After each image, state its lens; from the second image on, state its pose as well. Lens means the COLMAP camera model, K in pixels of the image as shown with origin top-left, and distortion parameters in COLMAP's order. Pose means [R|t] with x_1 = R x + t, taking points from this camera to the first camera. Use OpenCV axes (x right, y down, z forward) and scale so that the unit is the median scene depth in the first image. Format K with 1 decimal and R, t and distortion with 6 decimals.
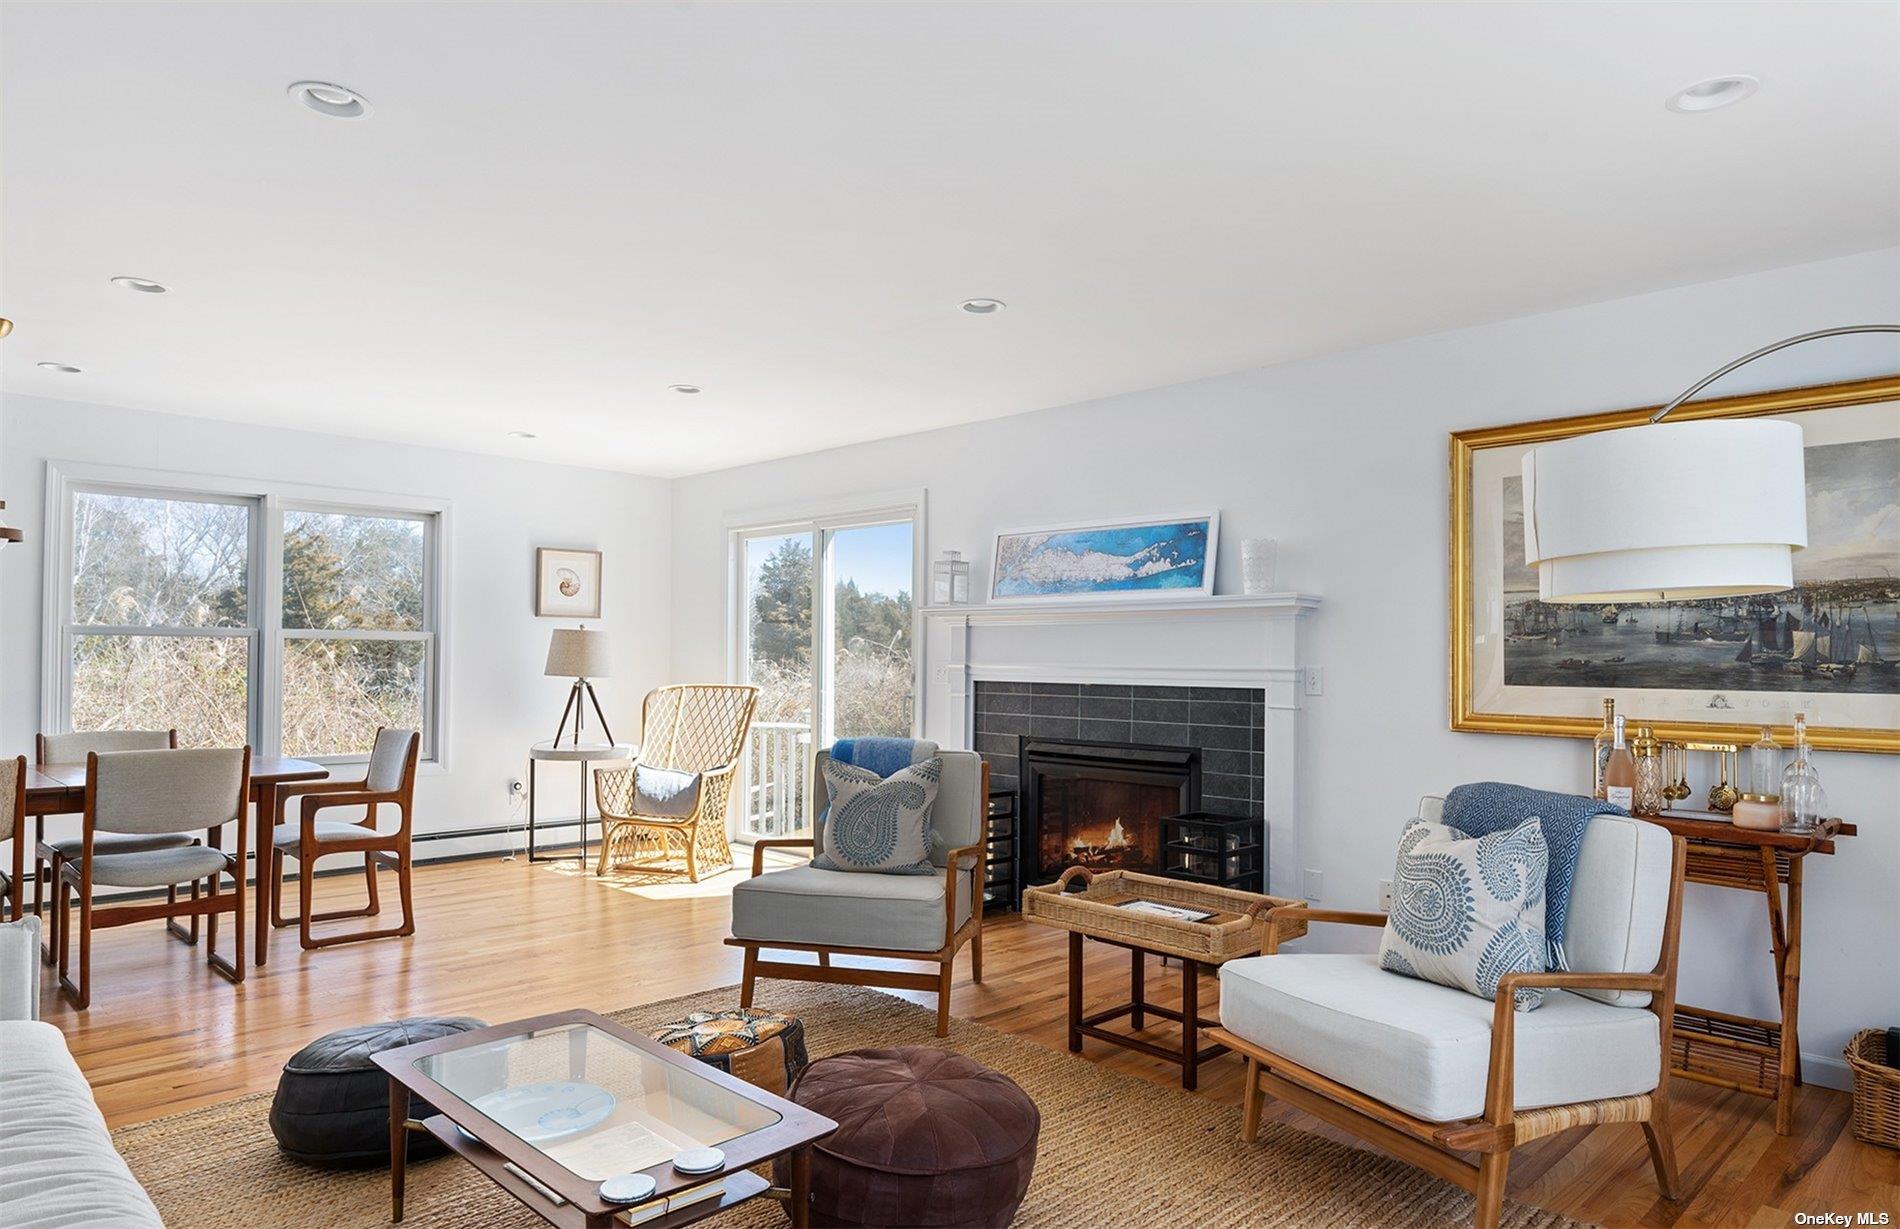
lens RADIAL K [[1172.4, 0, 950.0], [0, 1172.4, 624.5], [0, 0, 1]] dist [-0.000318, -0.000016]
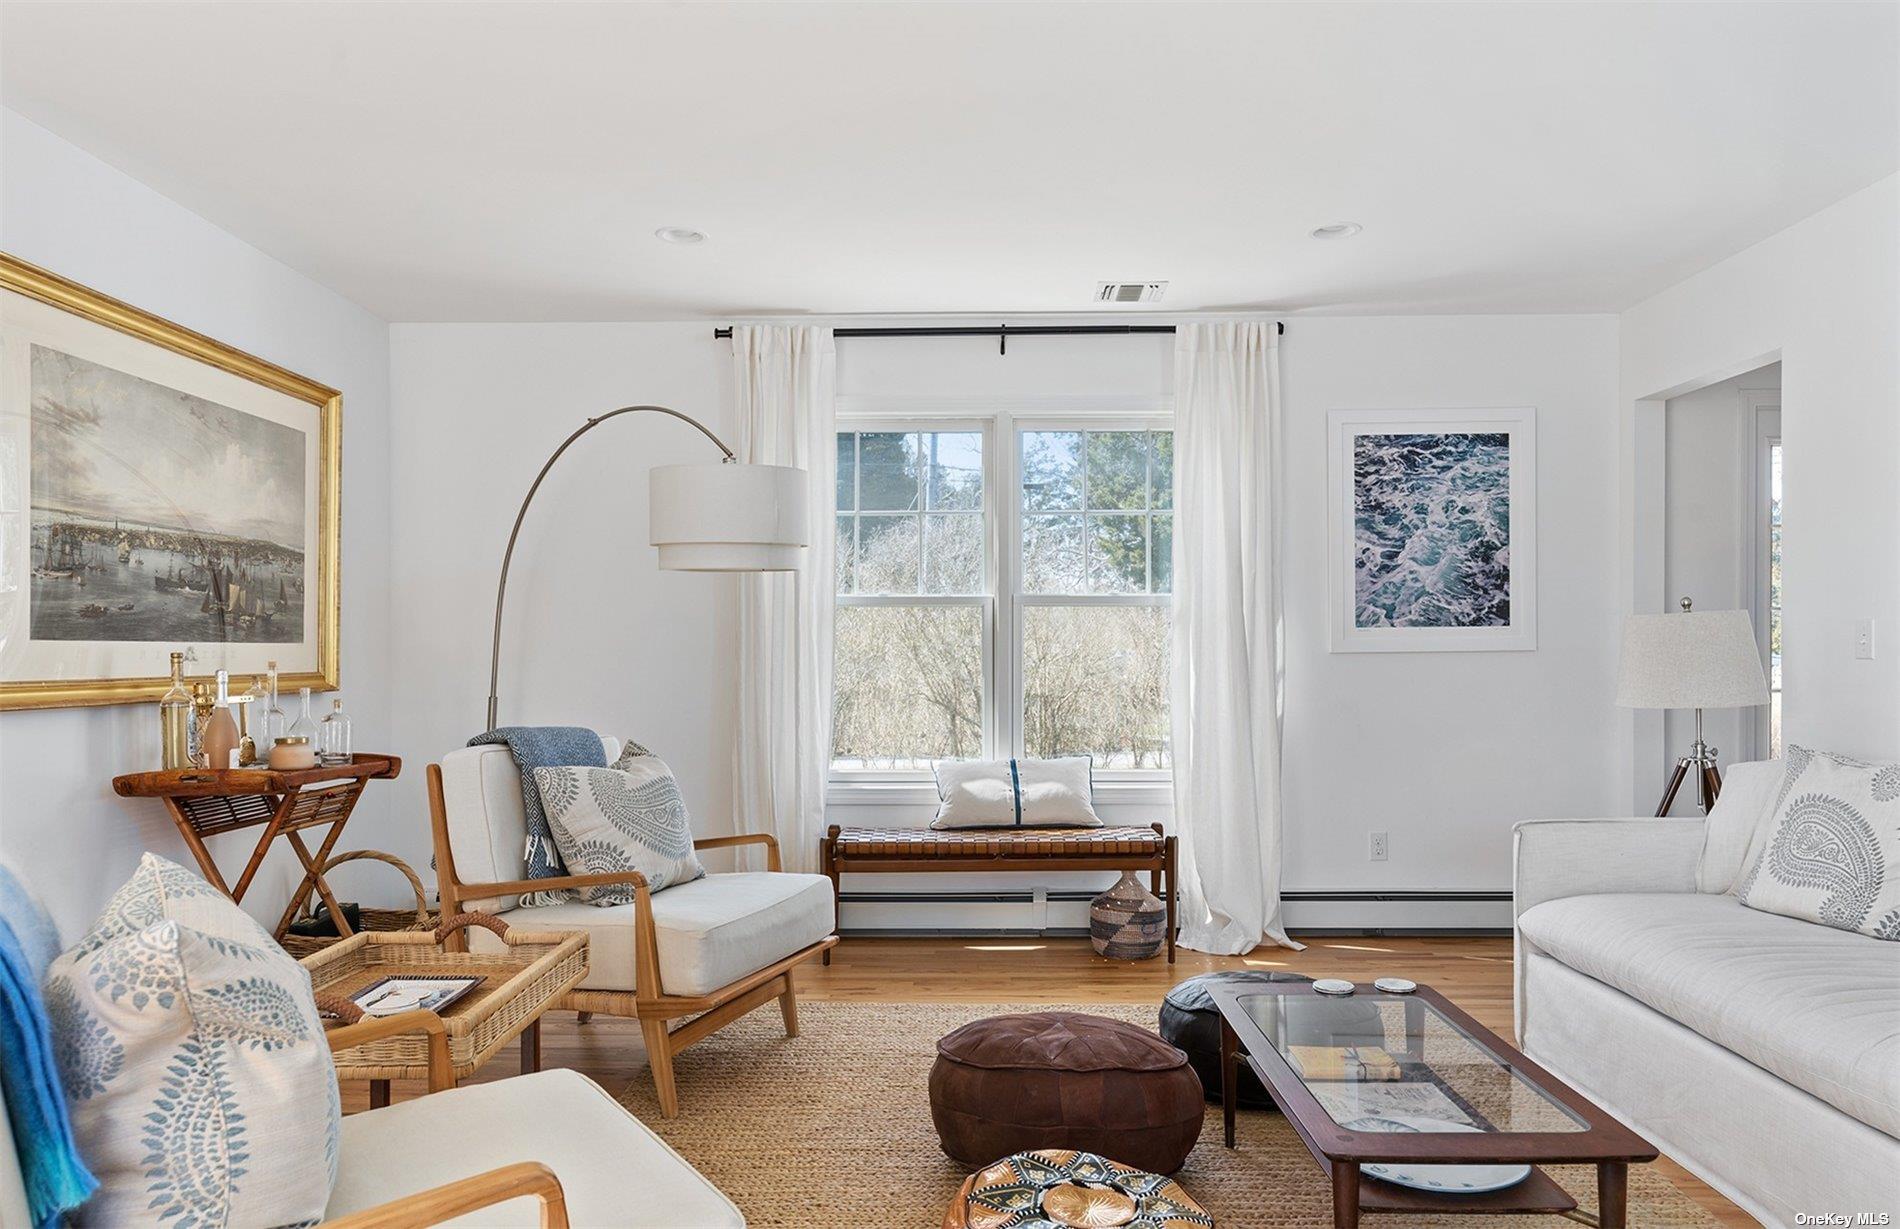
lens RADIAL K [[1280.0, 0, 949.9], [0, 1280.0, 624.0], [0, 0, 1]] dist [-0.000279, -0.000083]
pose [[-0.699895, 0.008265, 0.714198, -0.482523], [-0.024299, 0.999079, -0.035375, 0.059184], [-0.713832, -0.042113, -0.699049, 1.205490]]
